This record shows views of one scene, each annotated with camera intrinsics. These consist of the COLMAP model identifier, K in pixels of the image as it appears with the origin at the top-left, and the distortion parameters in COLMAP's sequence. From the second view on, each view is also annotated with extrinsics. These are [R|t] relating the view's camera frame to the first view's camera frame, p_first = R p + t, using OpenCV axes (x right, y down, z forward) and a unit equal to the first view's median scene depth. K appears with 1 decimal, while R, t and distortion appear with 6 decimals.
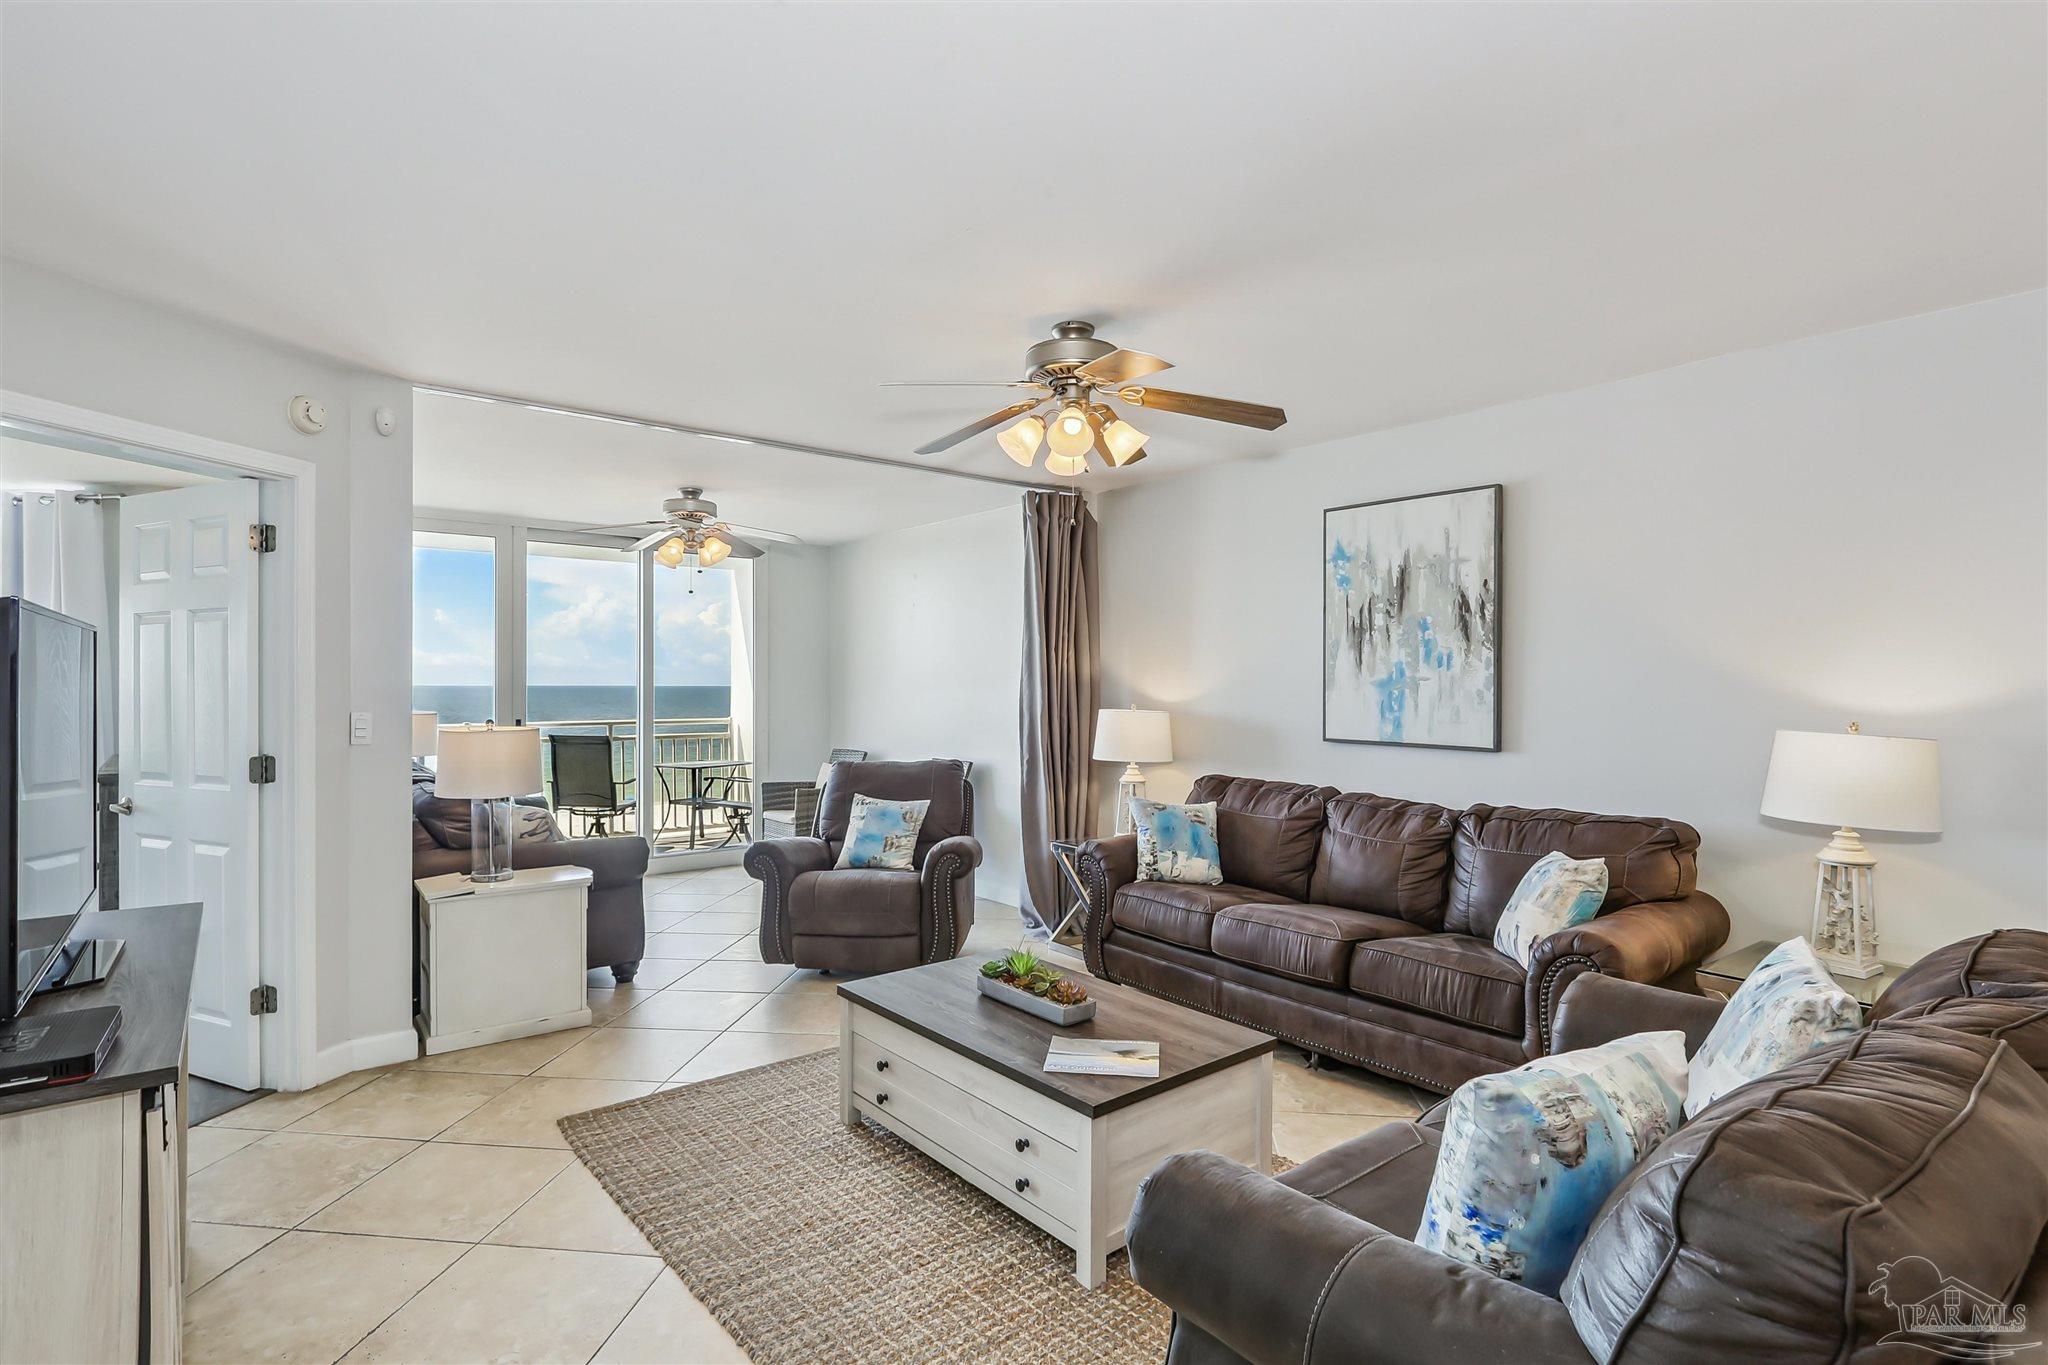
lens RADIAL K [[1000.1, 0, 1024.5], [0, 1000.1, 686.3], [0, 0, 1]] dist [0.001245, -0.001143]
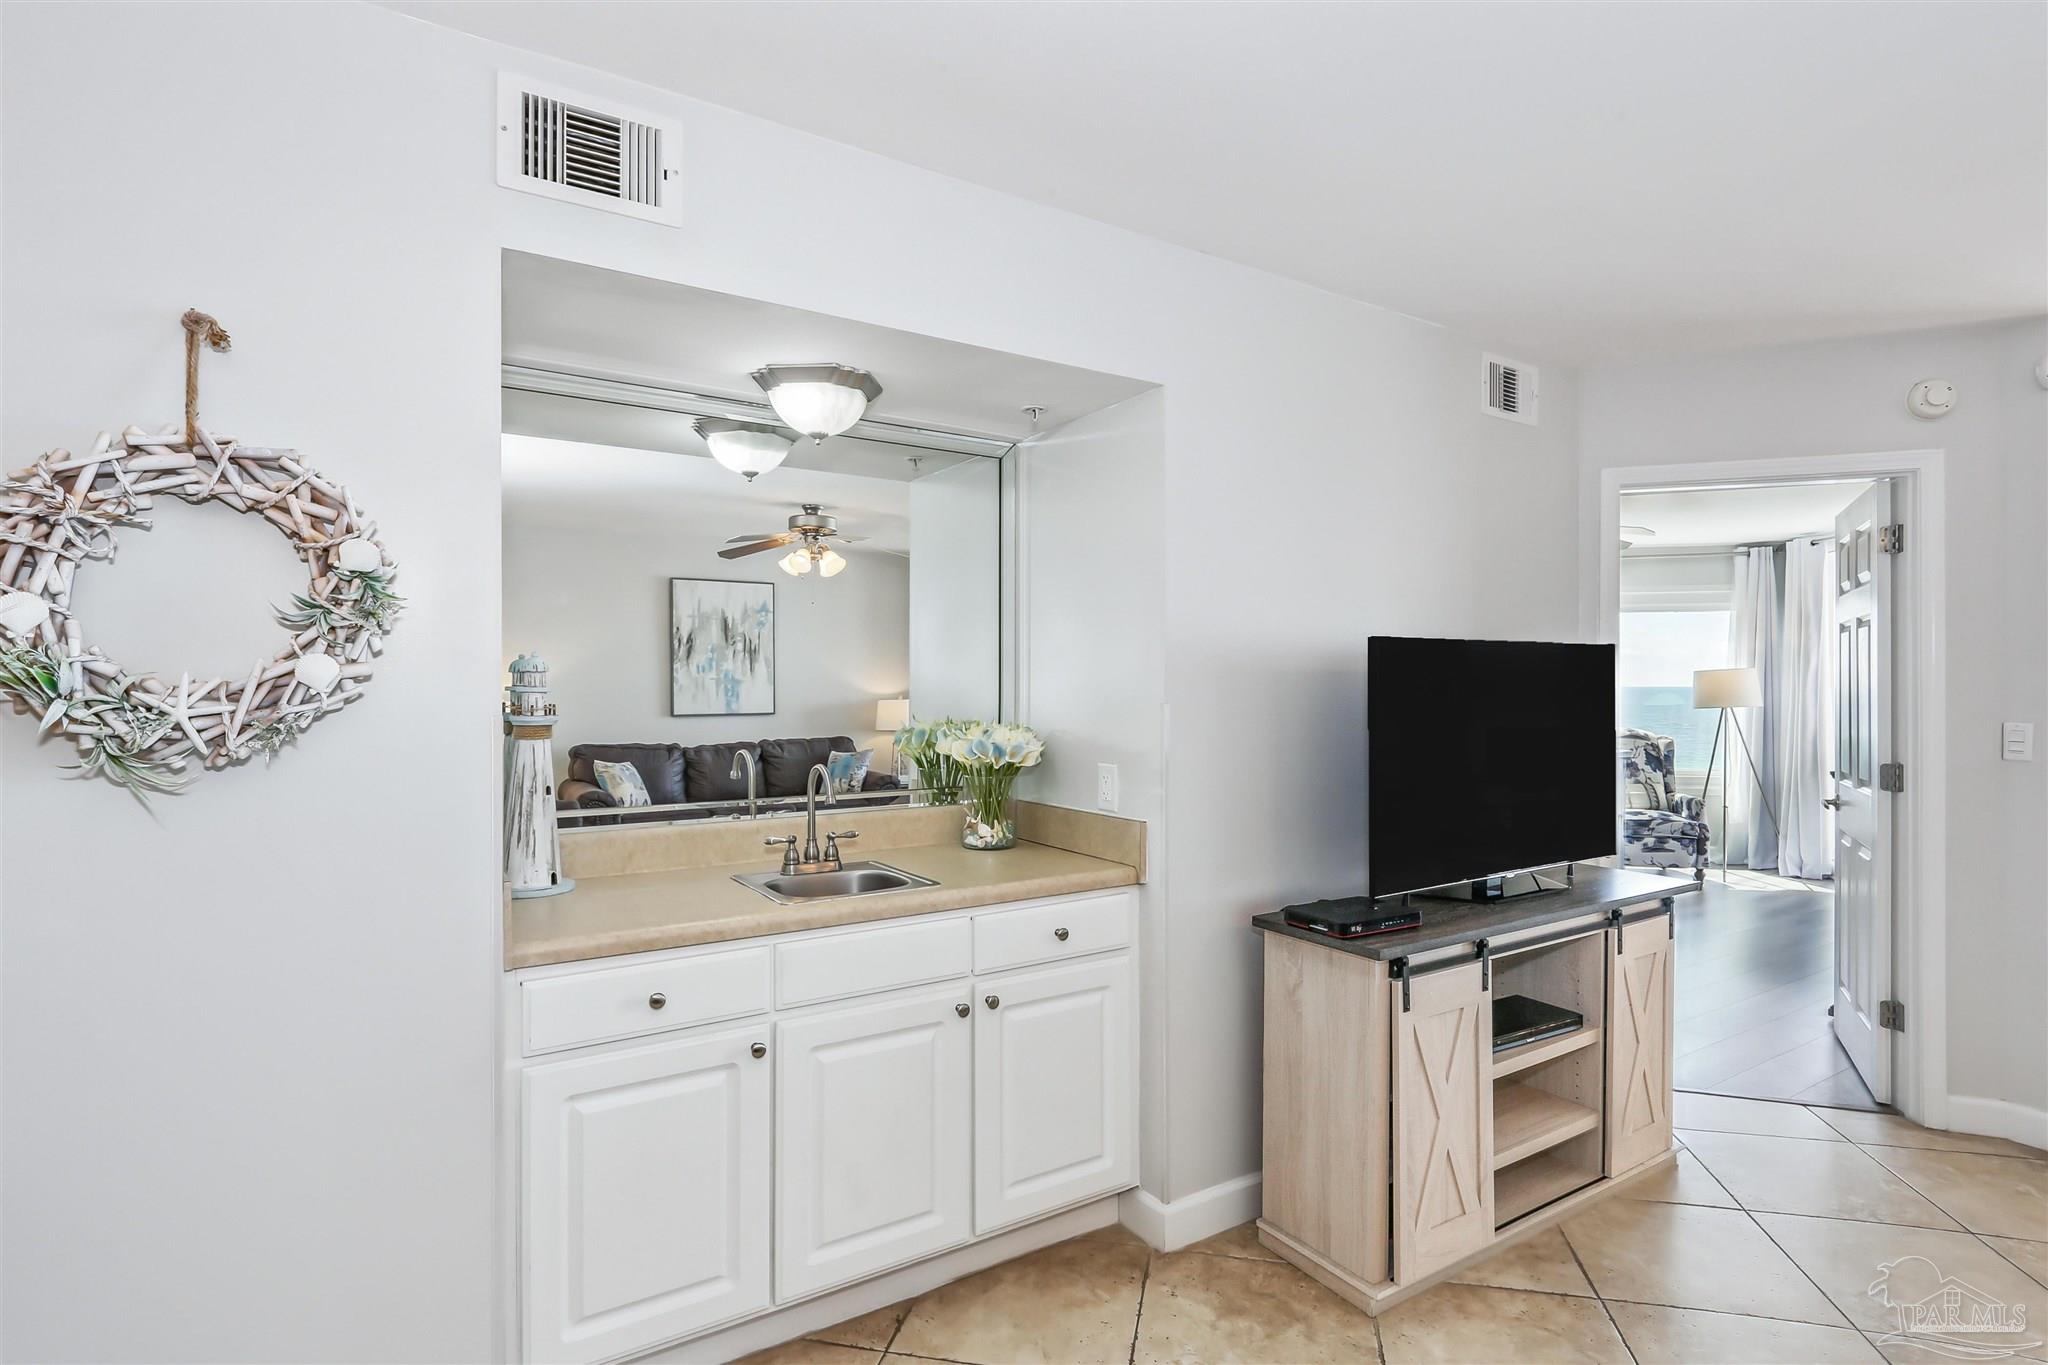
lens RADIAL K [[1014.2, 0, 1061.1], [0, 1014.2, 684.5], [0, 0, 1]] dist [0.048731, -0.030332]
pose [[-0.078539, -0.001972, -0.996909, 0.235013], [-0.001478, 0.999997, -0.001861, -0.003726], [0.996910, 0.001327, -0.078541, 0.210812]]
